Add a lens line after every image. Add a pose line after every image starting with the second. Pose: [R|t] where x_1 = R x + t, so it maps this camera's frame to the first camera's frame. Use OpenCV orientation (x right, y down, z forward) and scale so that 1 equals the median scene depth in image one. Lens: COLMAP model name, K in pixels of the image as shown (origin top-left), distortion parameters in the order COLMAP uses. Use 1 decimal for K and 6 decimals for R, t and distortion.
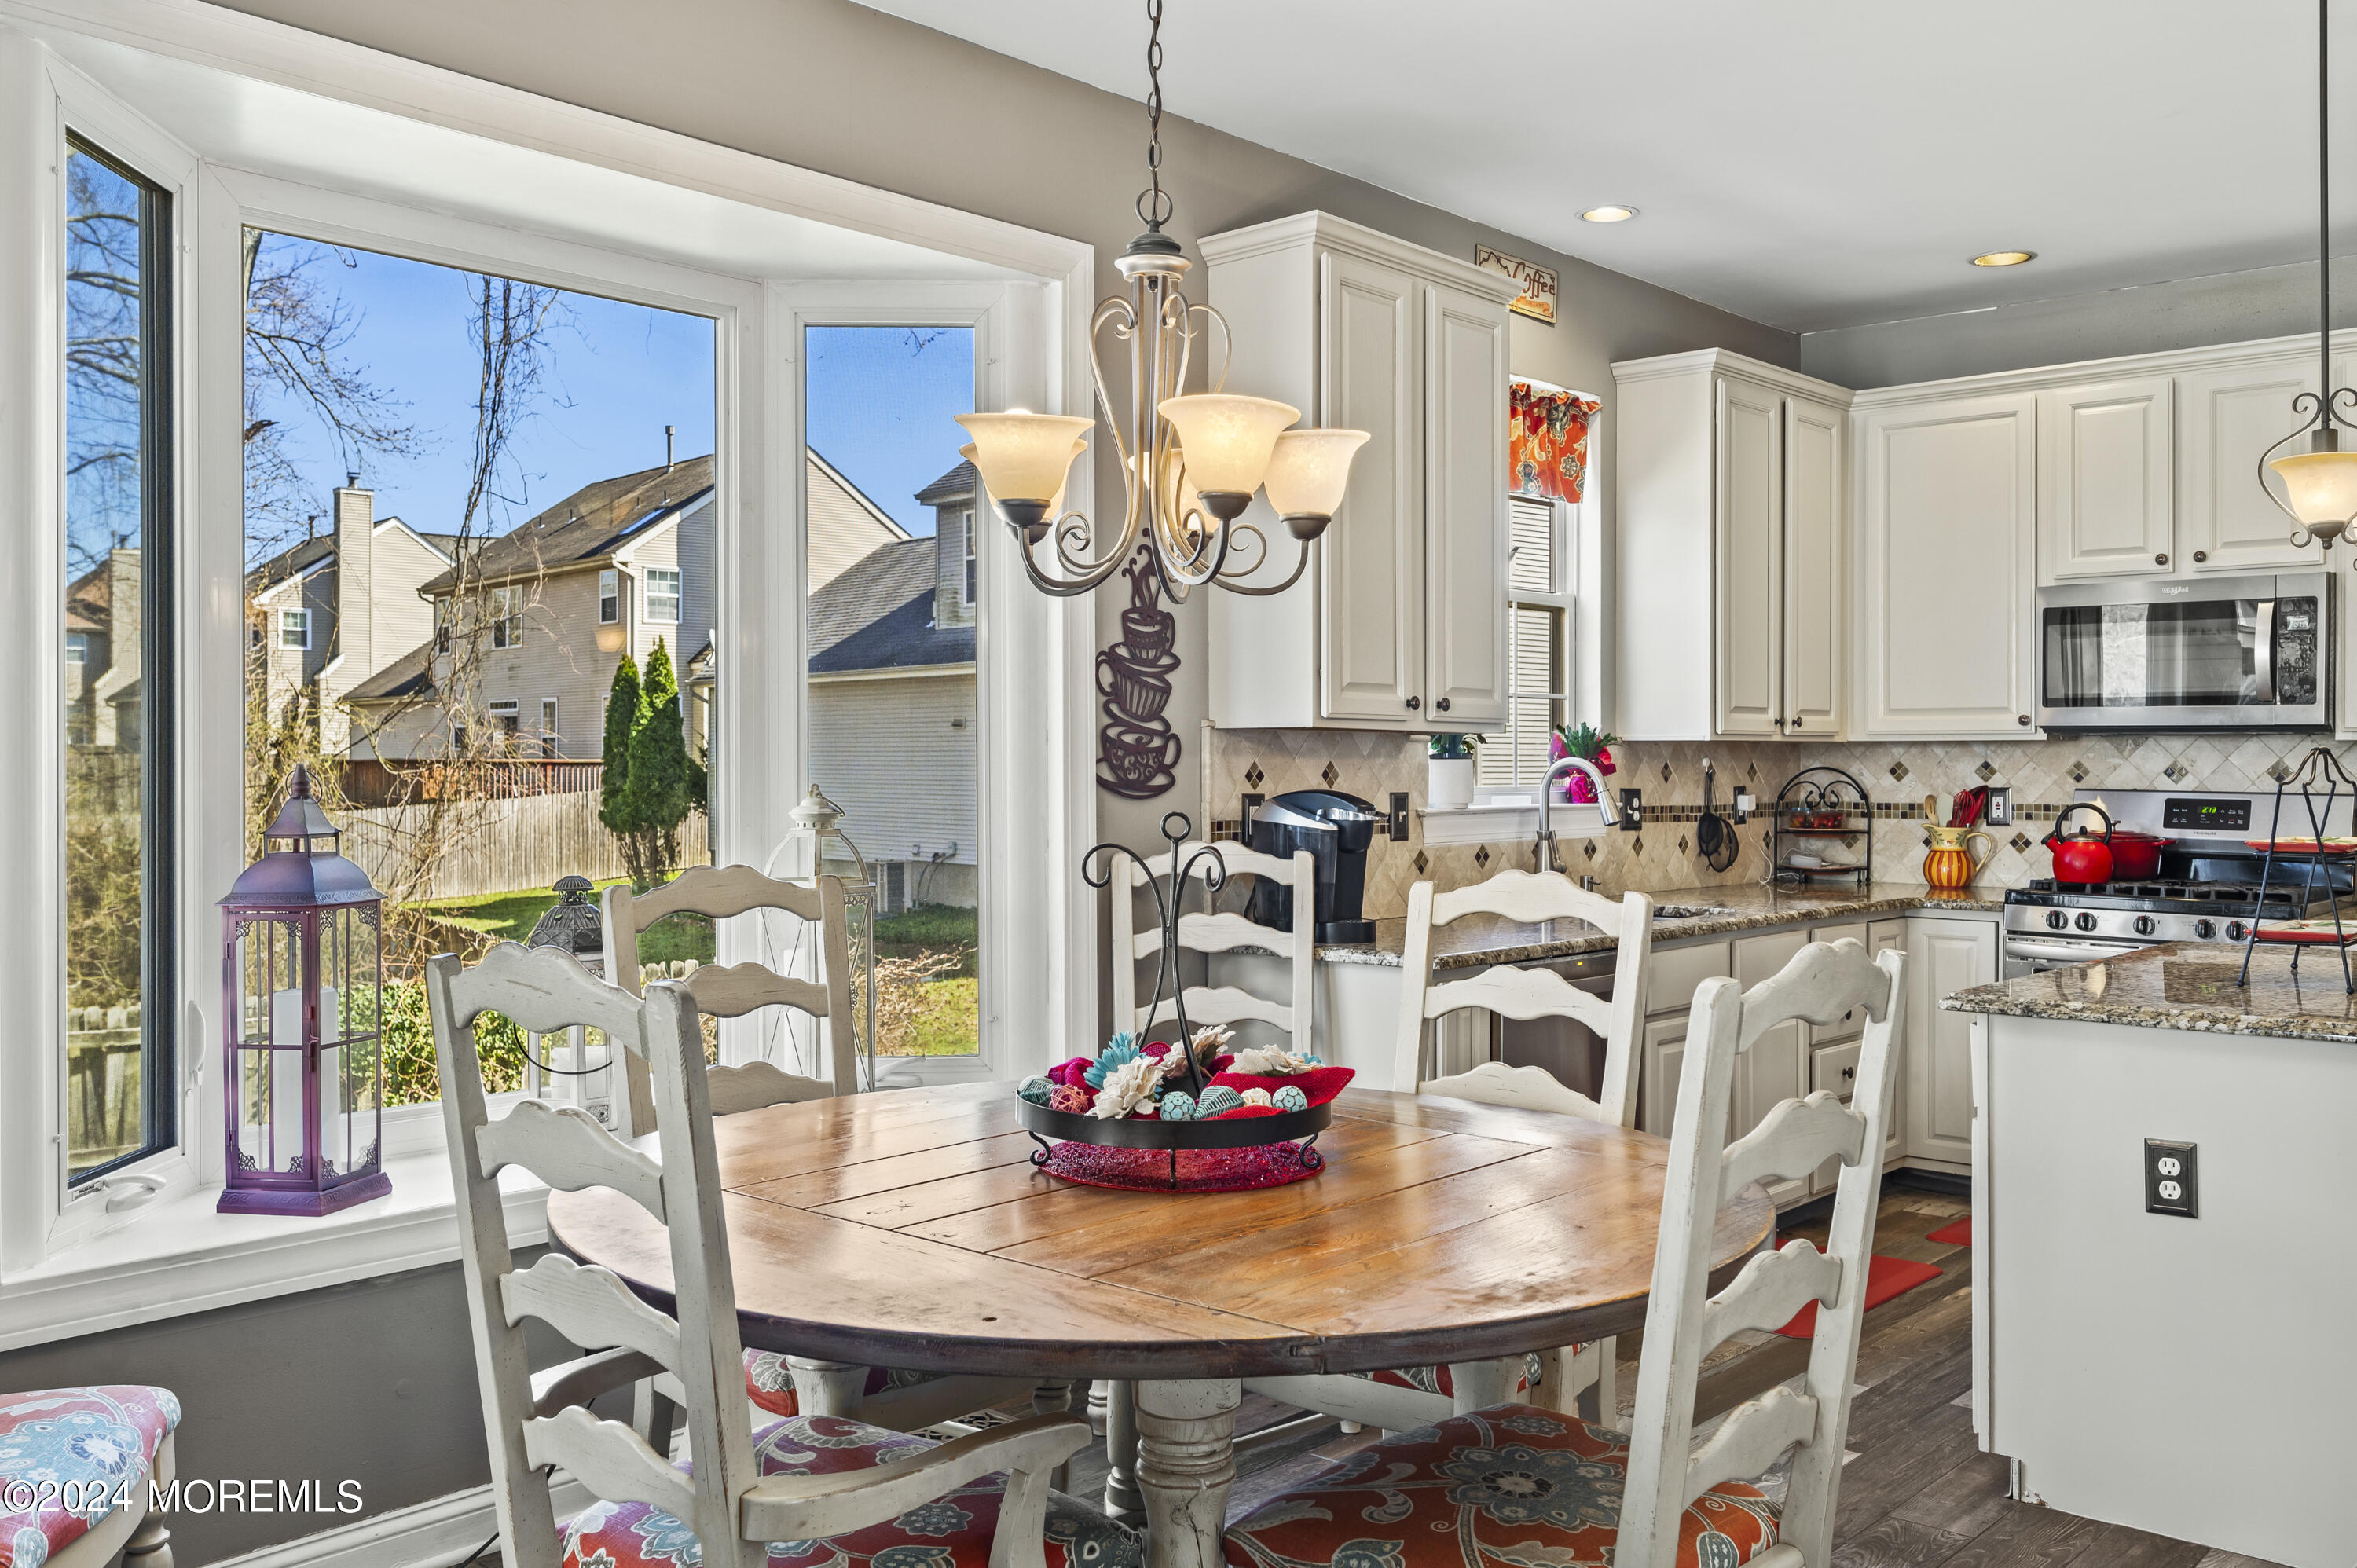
lens RADIAL K [[2010.1, 0, 1184.2], [0, 2010.1, 780.5], [0, 0, 1]] dist [-0.011598, -0.002151]
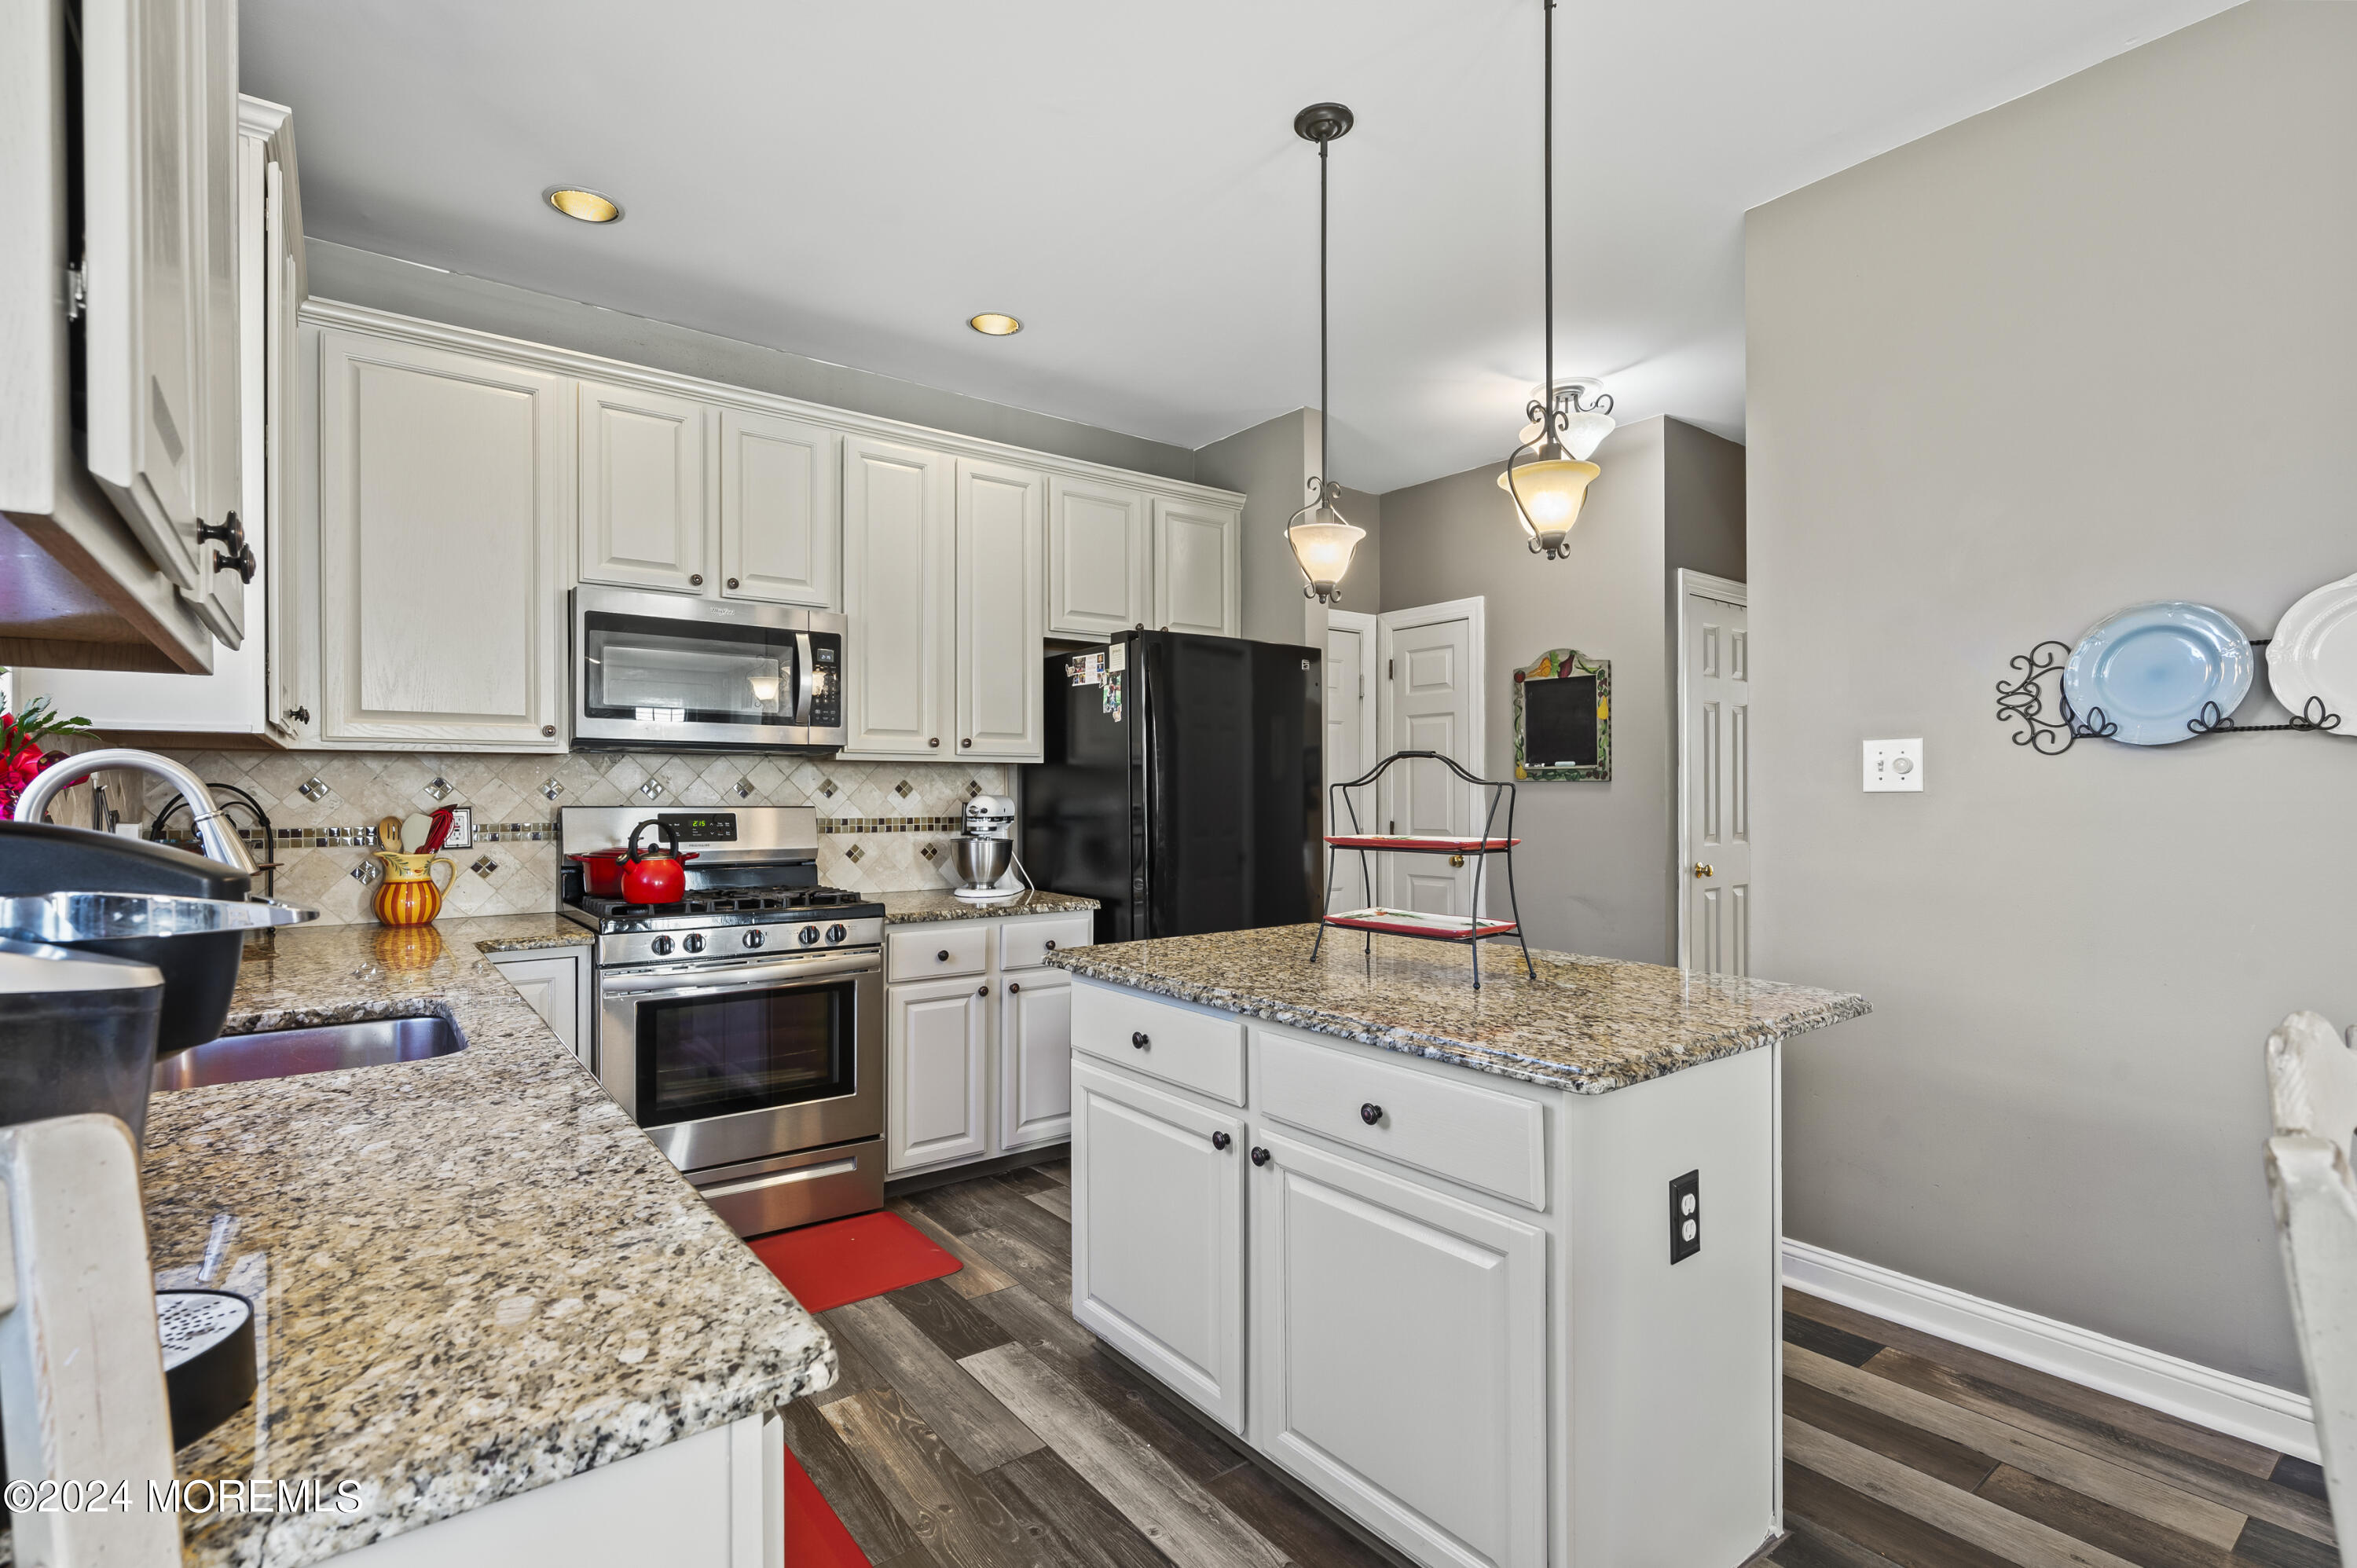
lens RADIAL K [[1097.0, 0, 1178.7], [0, 1097.0, 793.9], [0, 0, 1]] dist [0.004500, 0.000446]
pose [[0.184532, -0.000757, 0.982826, -0.018074], [0.014135, 0.999898, -0.001884, 0.003253], [-0.982725, 0.014240, 0.184524, 0.599309]]
